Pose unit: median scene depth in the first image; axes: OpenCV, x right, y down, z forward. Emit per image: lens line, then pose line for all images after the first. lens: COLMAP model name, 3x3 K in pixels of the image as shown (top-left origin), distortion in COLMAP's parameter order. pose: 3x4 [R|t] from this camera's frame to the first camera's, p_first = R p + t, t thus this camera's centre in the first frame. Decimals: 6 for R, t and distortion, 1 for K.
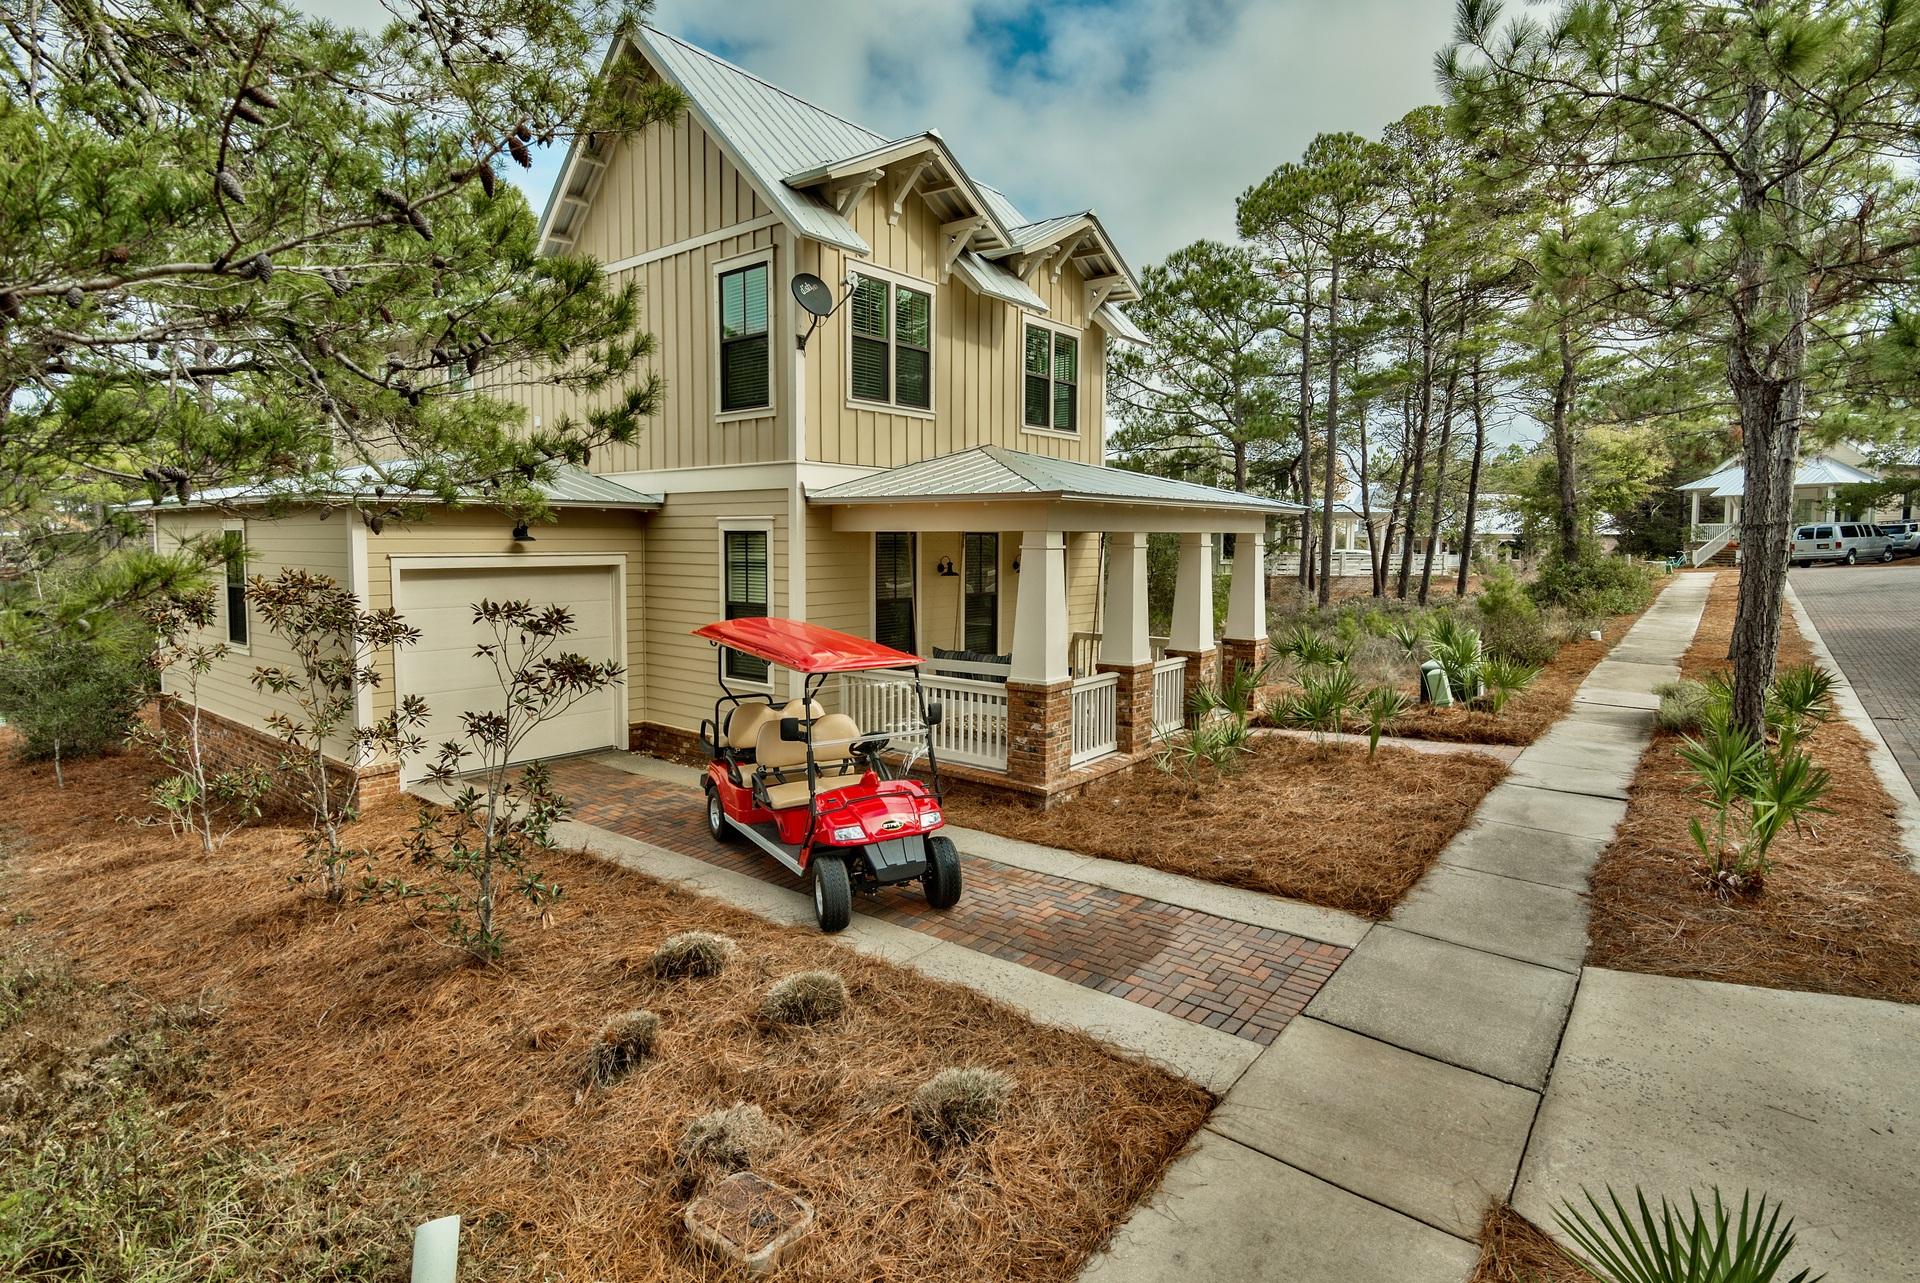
lens RADIAL K [[934.4, 0, 952.2], [0, 934.4, 594.1], [0, 0, 1]] dist [0.002777, -0.003990]
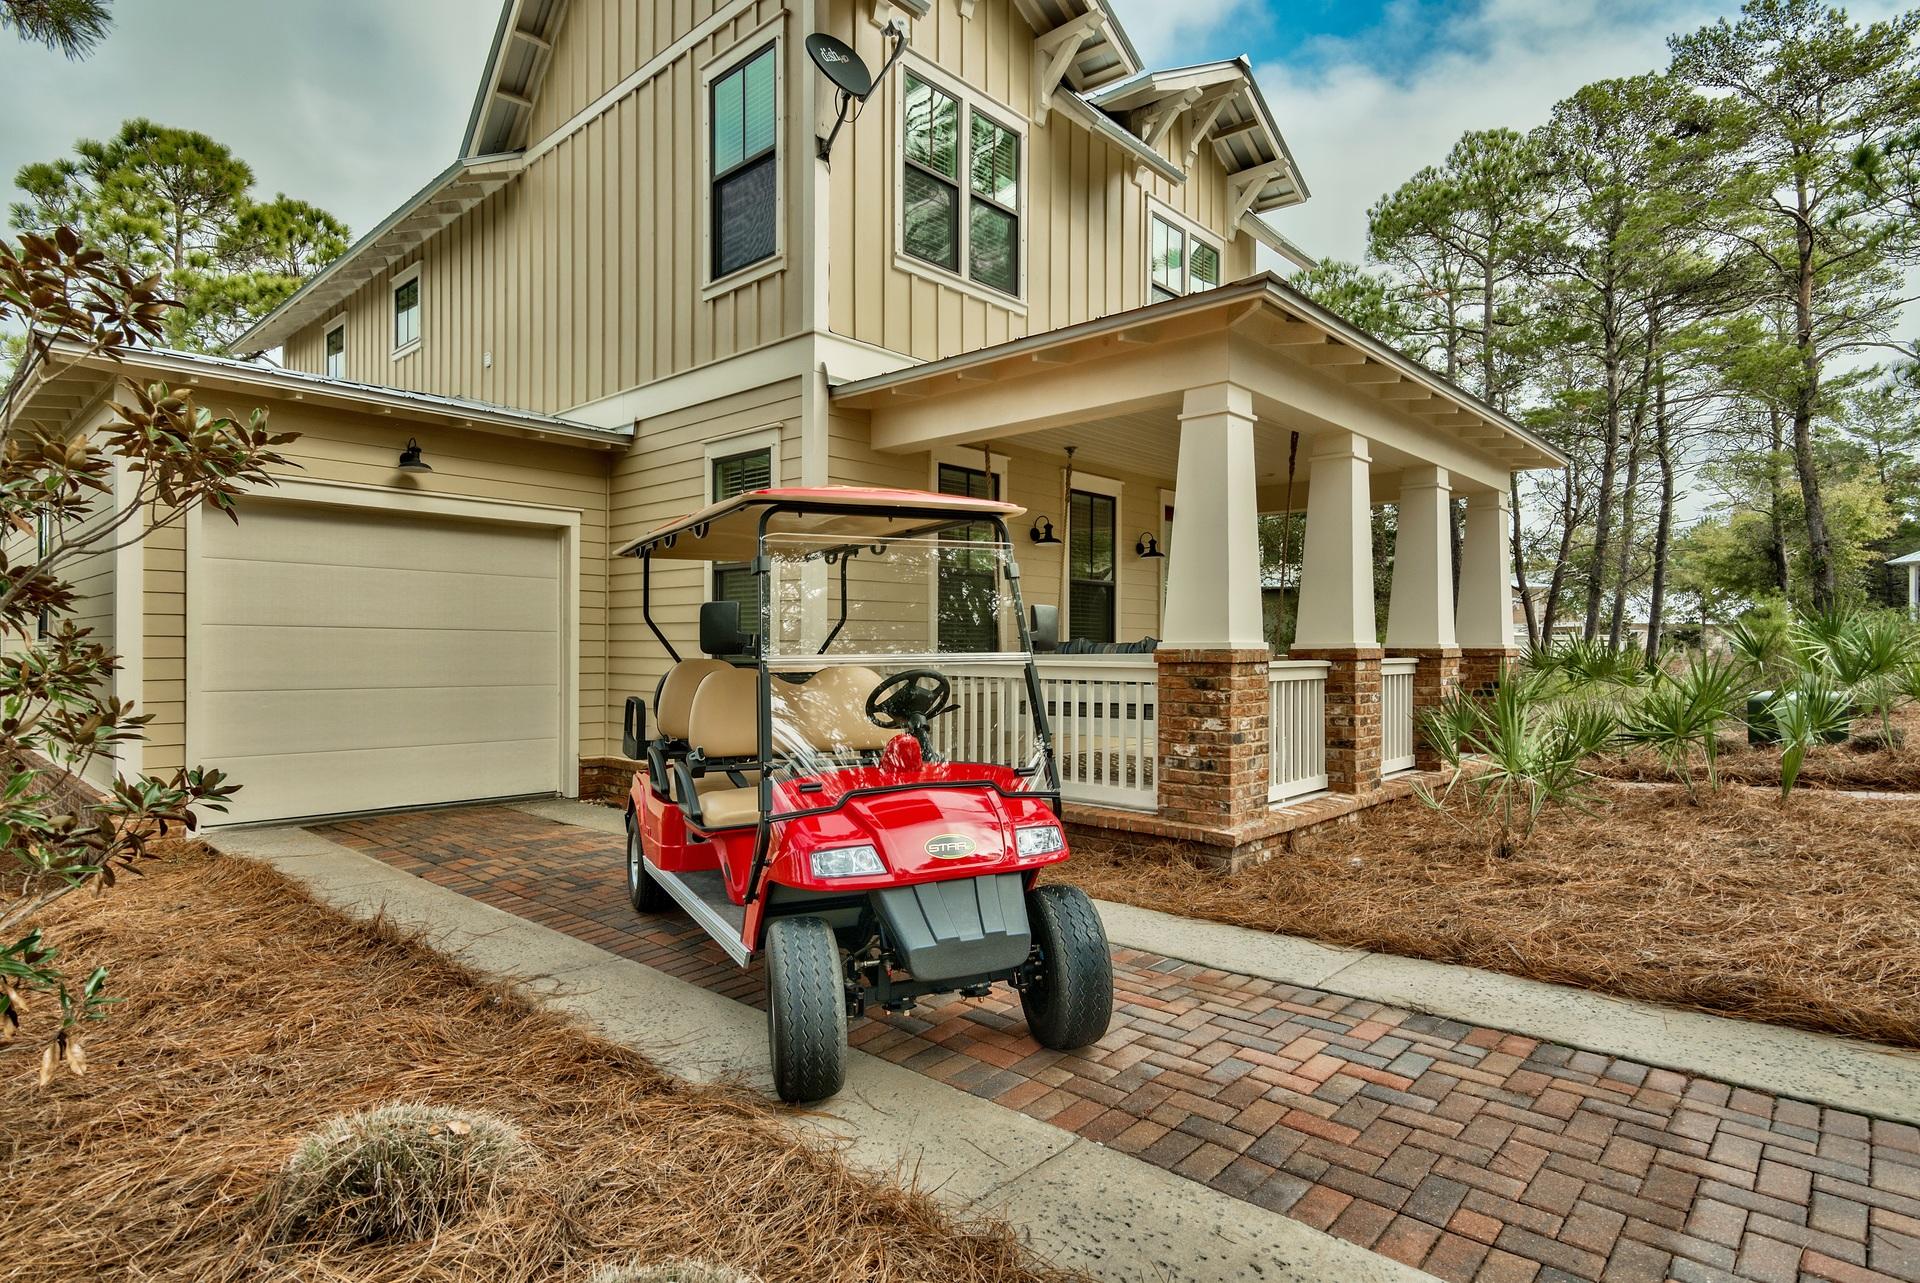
lens RADIAL K [[956.6, 0, 970.4], [0, 956.6, 646.7], [0, 0, 1]] dist [0.005045, 0.000453]
pose [[0.997942, -0.002164, -0.064082, -0.016954], [-0.002272, 0.997609, -0.069073, 0.118076], [0.064078, 0.069076, 0.995551, 0.355633]]
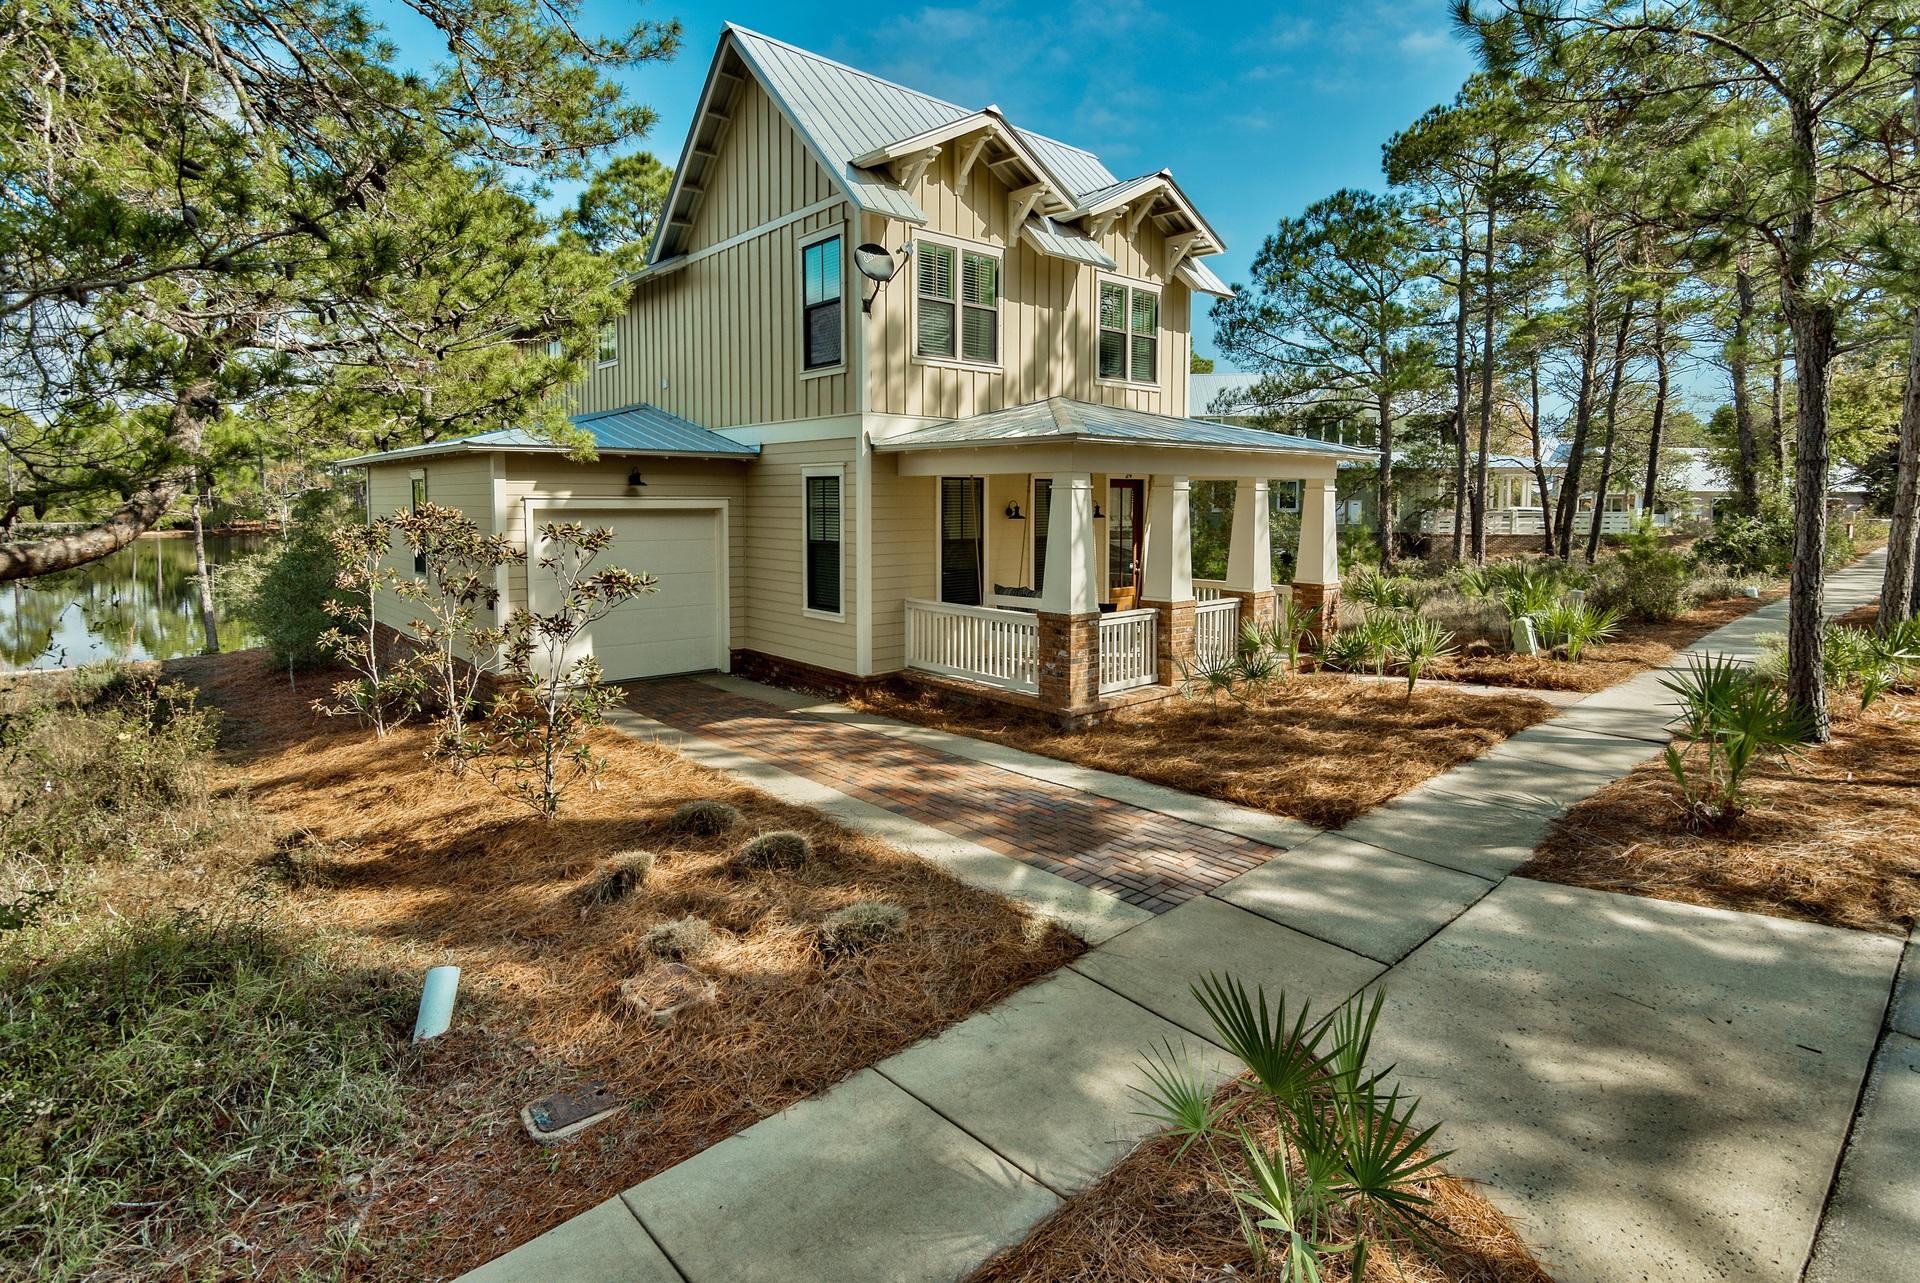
lens RADIAL K [[934.4, 0, 982.6], [0, 934.4, 550.5], [0, 0, 1]] dist [0.002777, -0.003990]
pose [[0.987113, 0.007029, -0.159869, 0.149454], [-0.008191, 0.999945, -0.006607, 0.027115], [0.159814, 0.007831, 0.987116, -0.070790]]
